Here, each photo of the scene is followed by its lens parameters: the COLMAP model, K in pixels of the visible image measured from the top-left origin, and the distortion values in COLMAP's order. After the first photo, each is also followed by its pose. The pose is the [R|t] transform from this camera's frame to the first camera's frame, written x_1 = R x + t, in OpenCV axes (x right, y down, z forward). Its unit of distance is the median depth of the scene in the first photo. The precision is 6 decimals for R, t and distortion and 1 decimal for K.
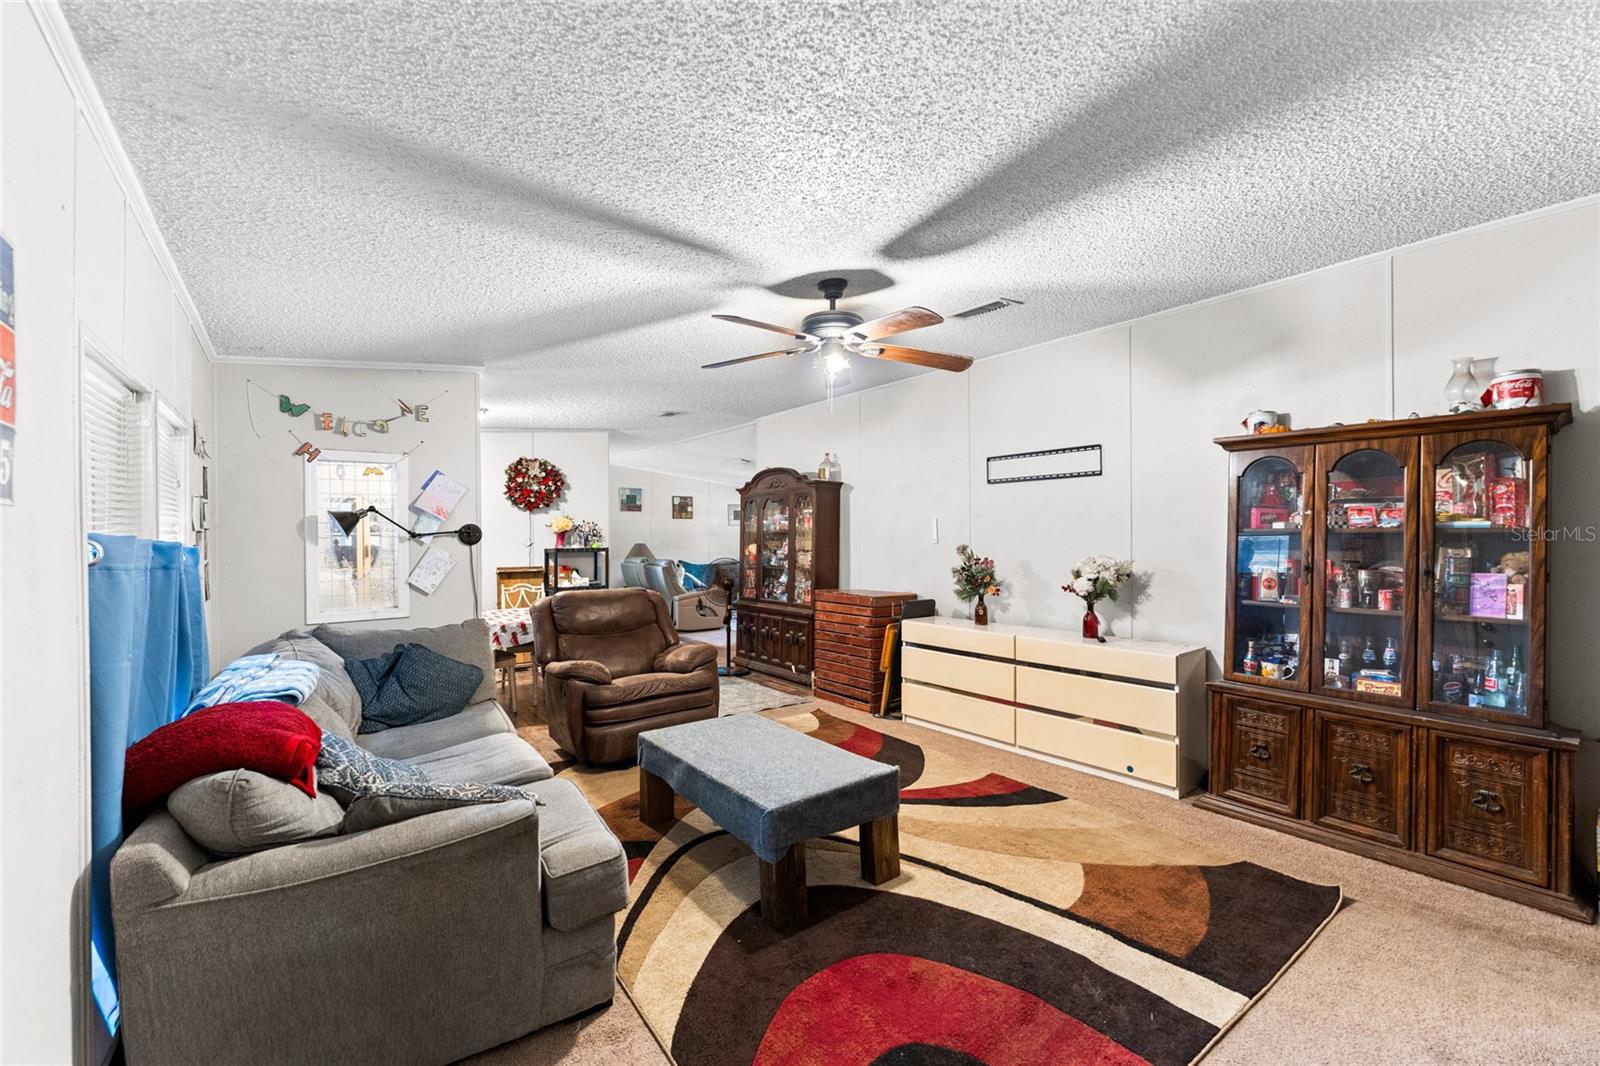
lens RADIAL K [[667.4, 0, 800.0], [0, 667.4, 533.0], [0, 0, 1]] dist [-0.000094, -0.000018]
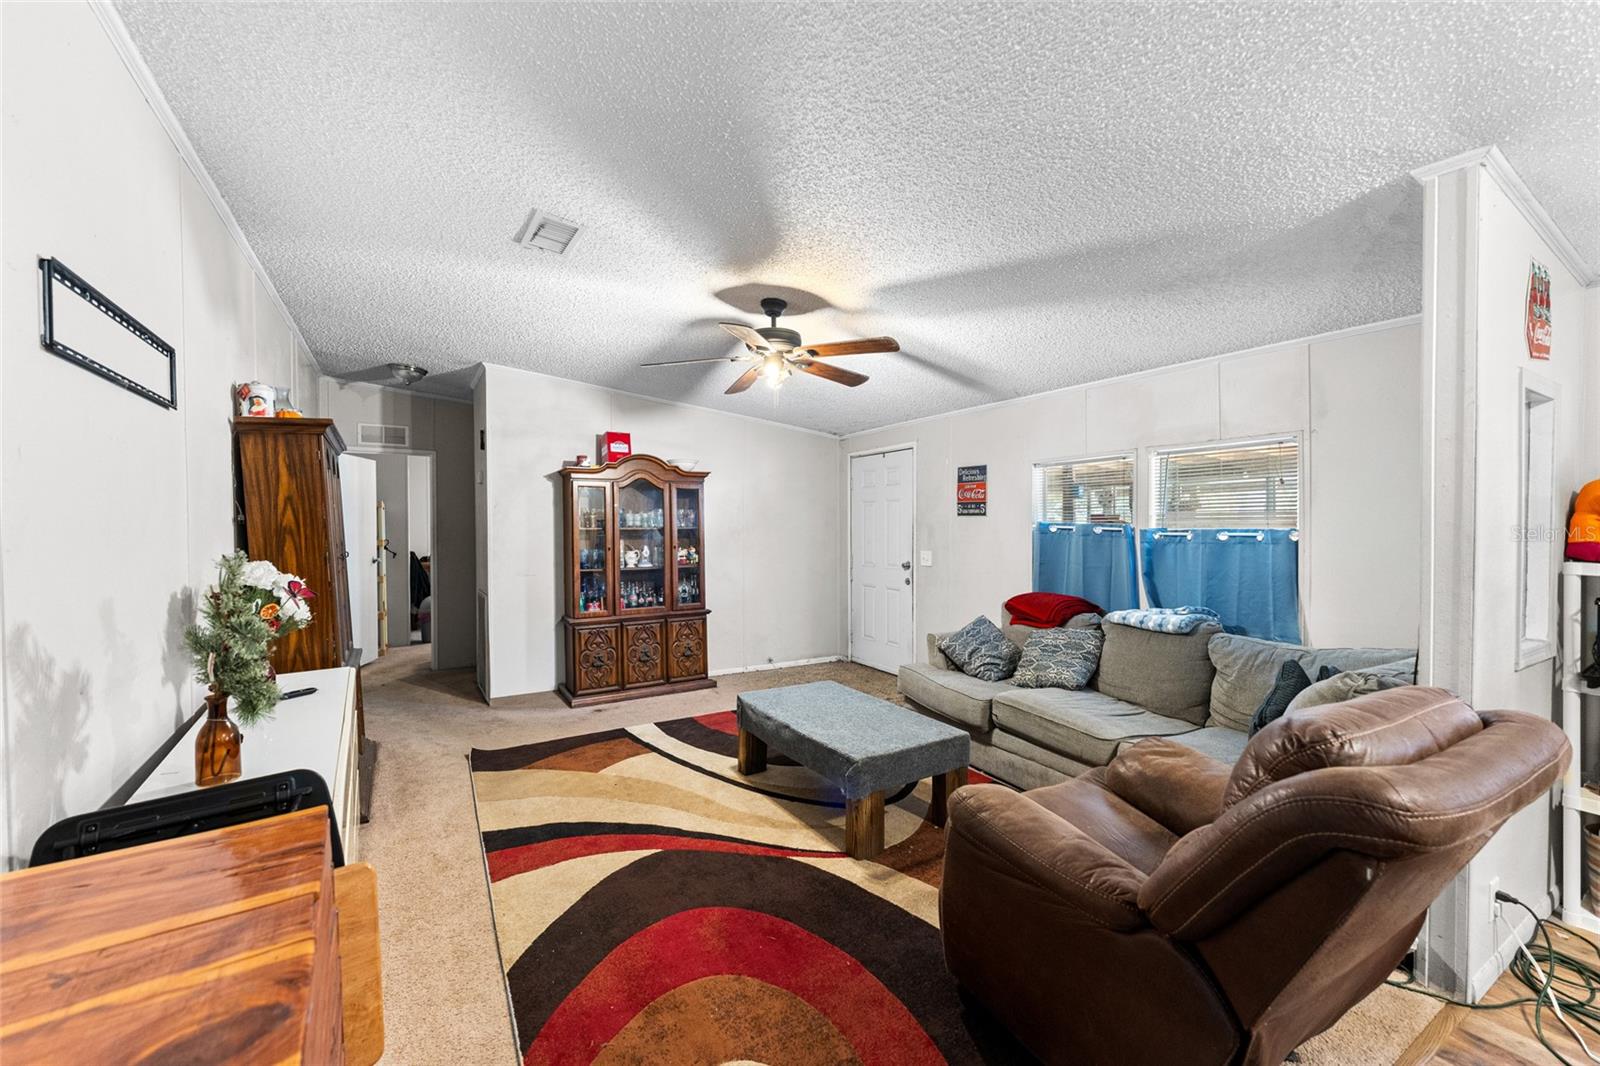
lens RADIAL K [[667.4, 0, 800.0], [0, 667.4, 533.0], [0, 0, 1]] dist [-0.000094, -0.000018]
pose [[-0.992420, 0.006220, 0.122737, -0.142119], [0.008497, 0.999801, 0.018042, -0.001004], [-0.122601, 0.018948, -0.992275, 2.244069]]
